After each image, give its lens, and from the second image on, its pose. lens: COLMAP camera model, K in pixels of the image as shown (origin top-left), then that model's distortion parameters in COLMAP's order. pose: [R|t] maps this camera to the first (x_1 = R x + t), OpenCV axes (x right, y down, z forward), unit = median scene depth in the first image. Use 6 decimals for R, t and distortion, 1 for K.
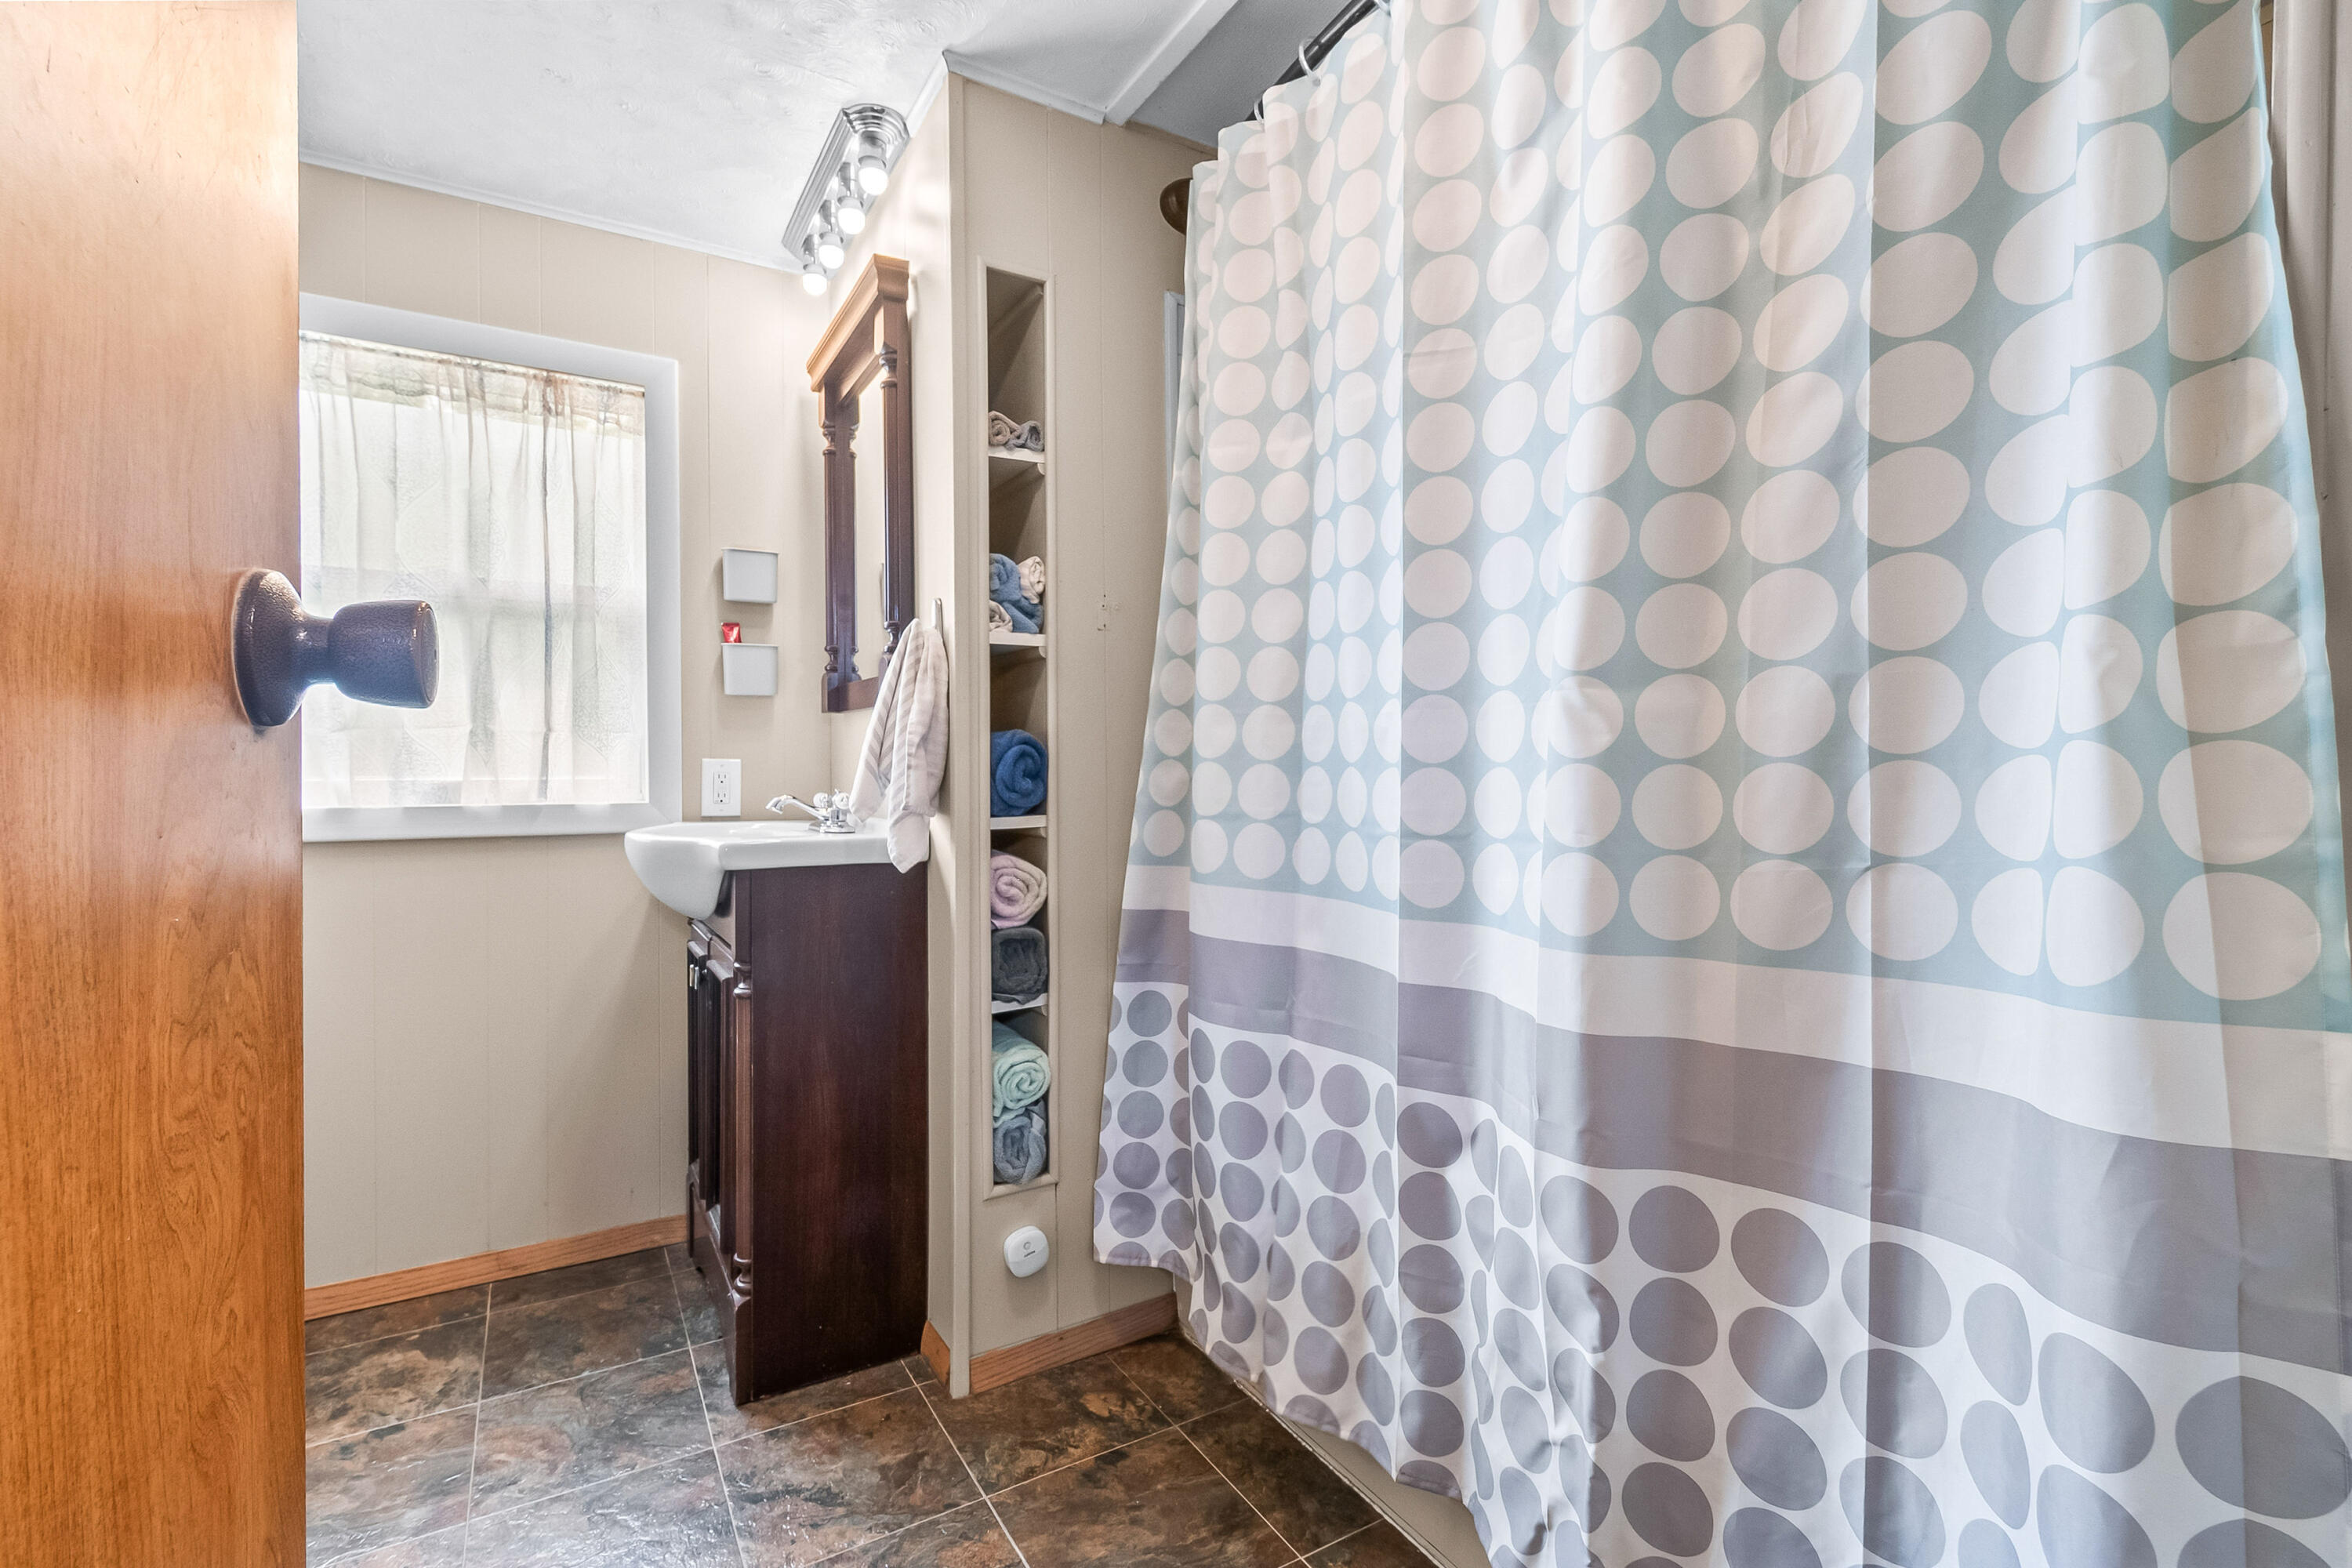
lens RADIAL K [[1053.6, 0, 1155.0], [0, 1053.6, 774.8], [0, 0, 1]] dist [0.007704, -0.003883]
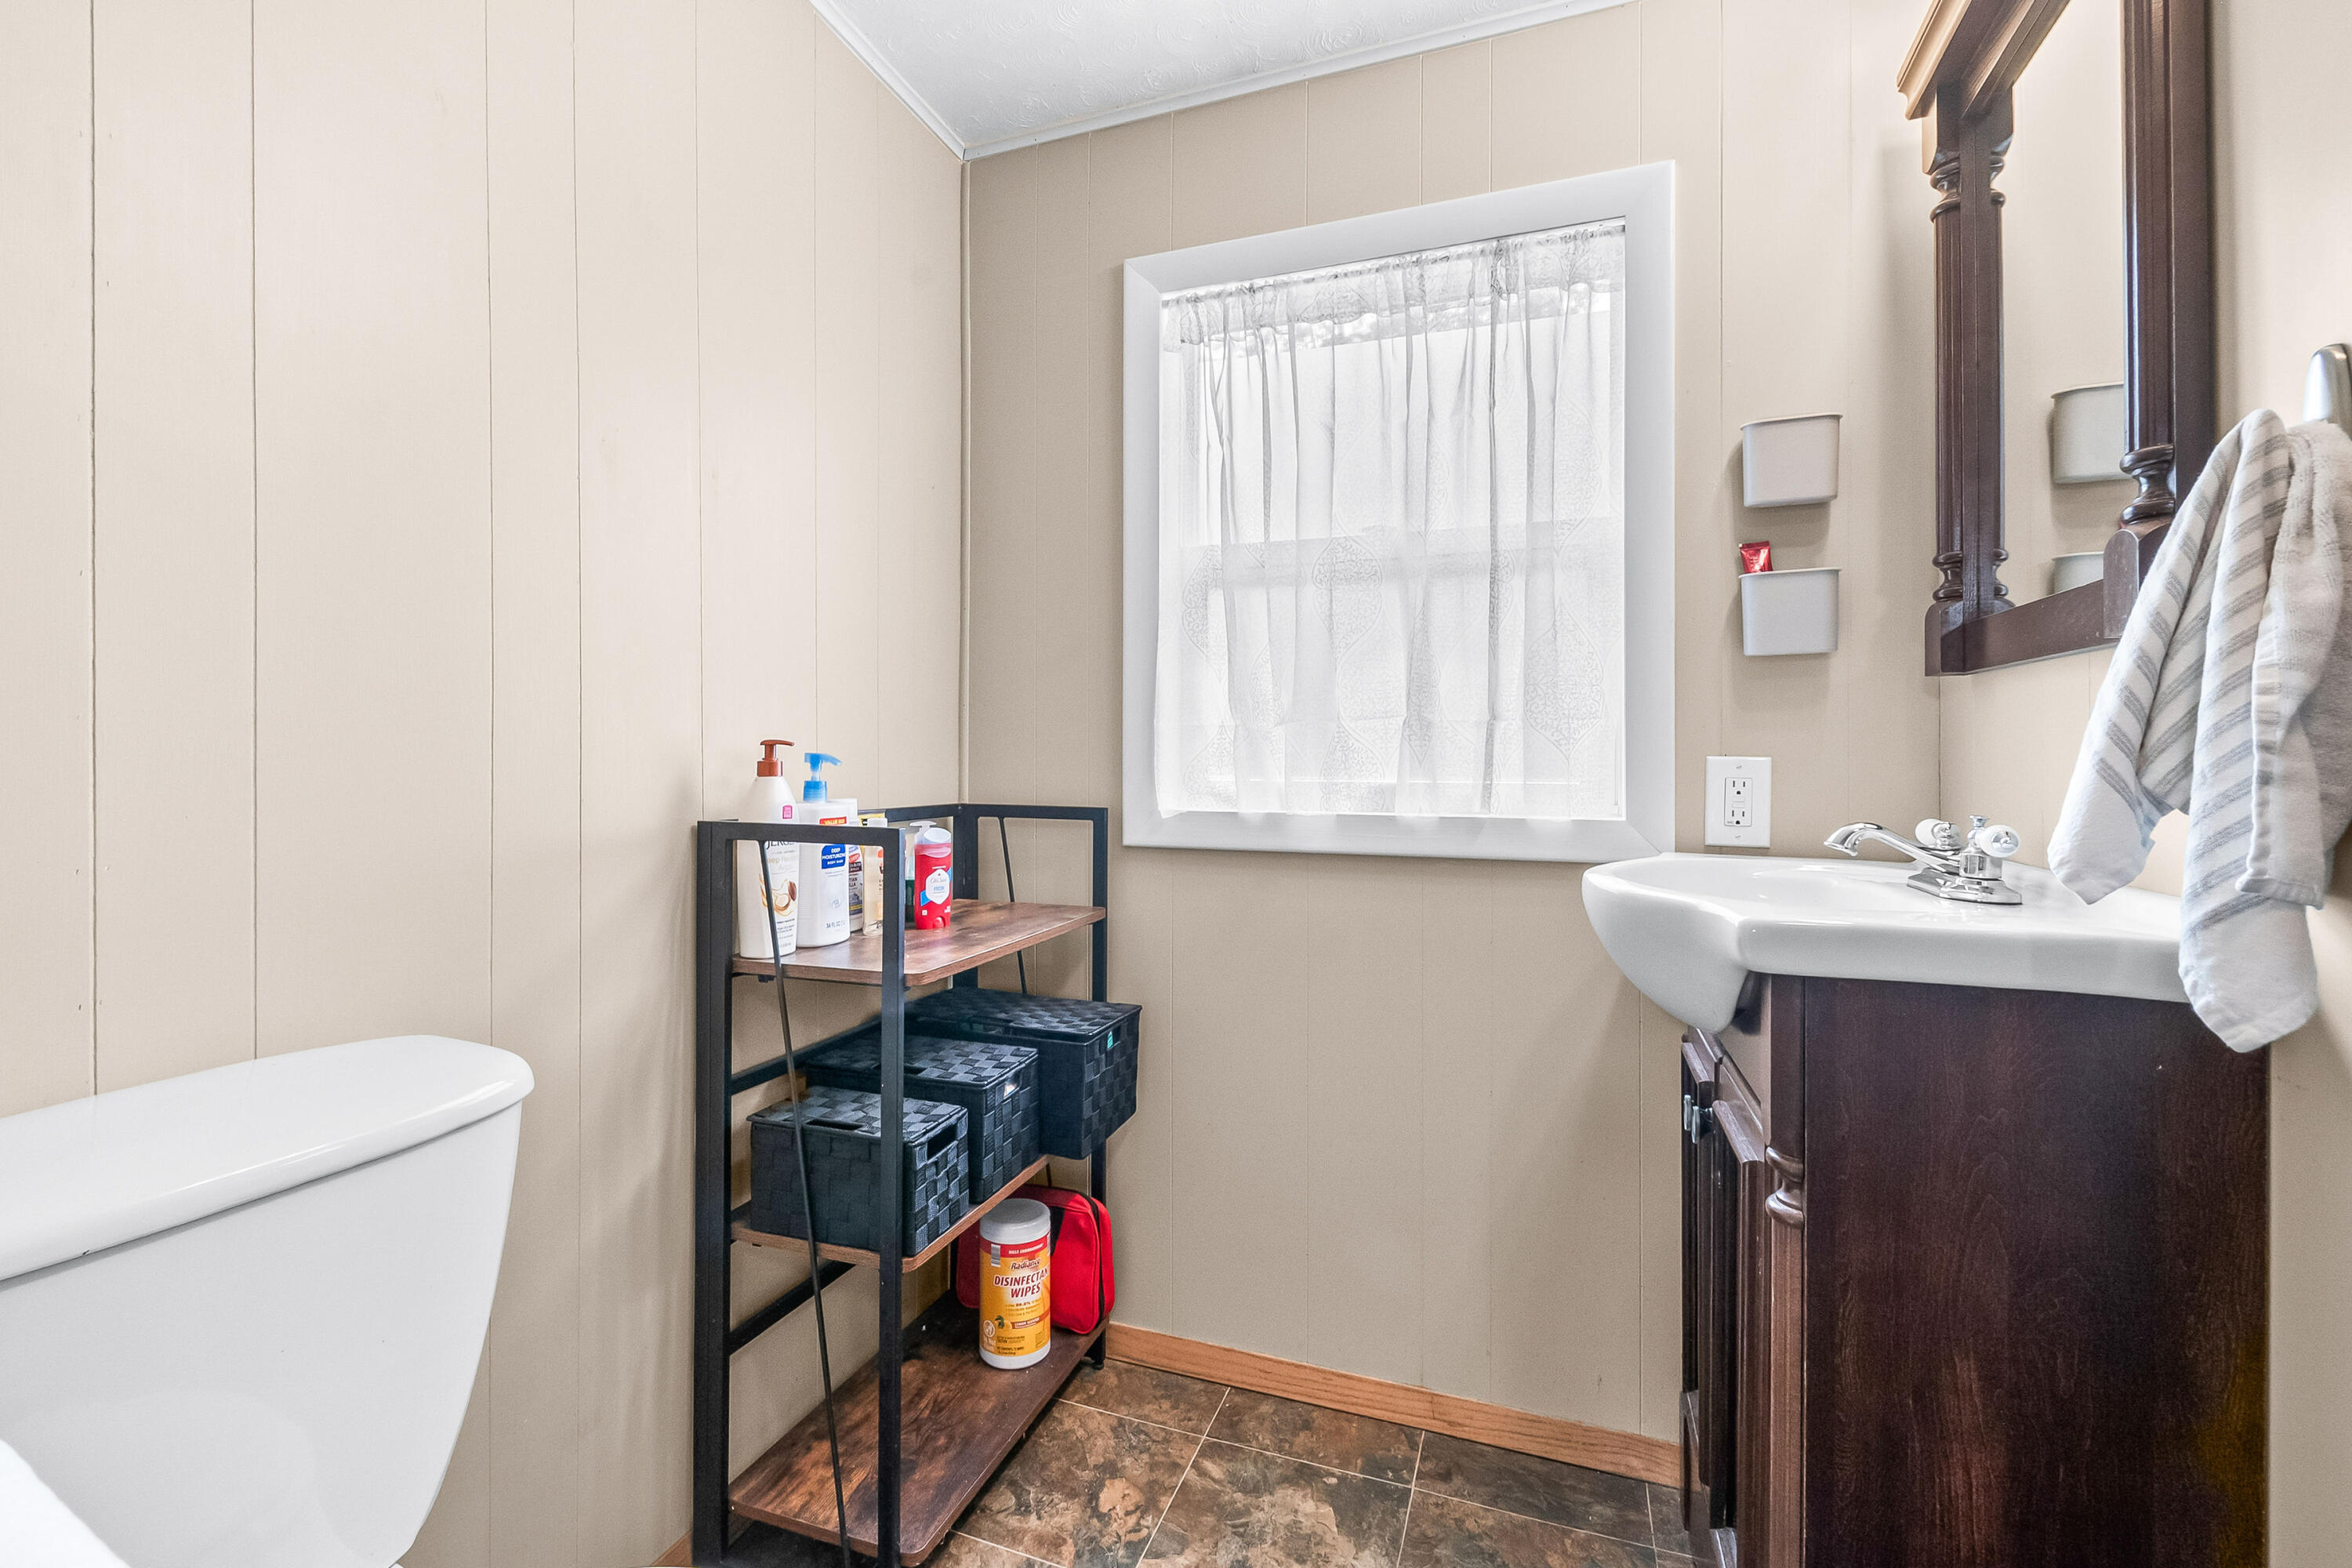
lens RADIAL K [[1053.6, 0, 1158.5], [0, 1053.6, 753.0], [0, 0, 1]] dist [0.007704, -0.003883]
pose [[0.632602, -0.002582, -0.774472, -0.149658], [-0.012064, 0.999840, -0.013187, -0.005169], [0.774383, 0.017686, 0.632470, 0.351152]]
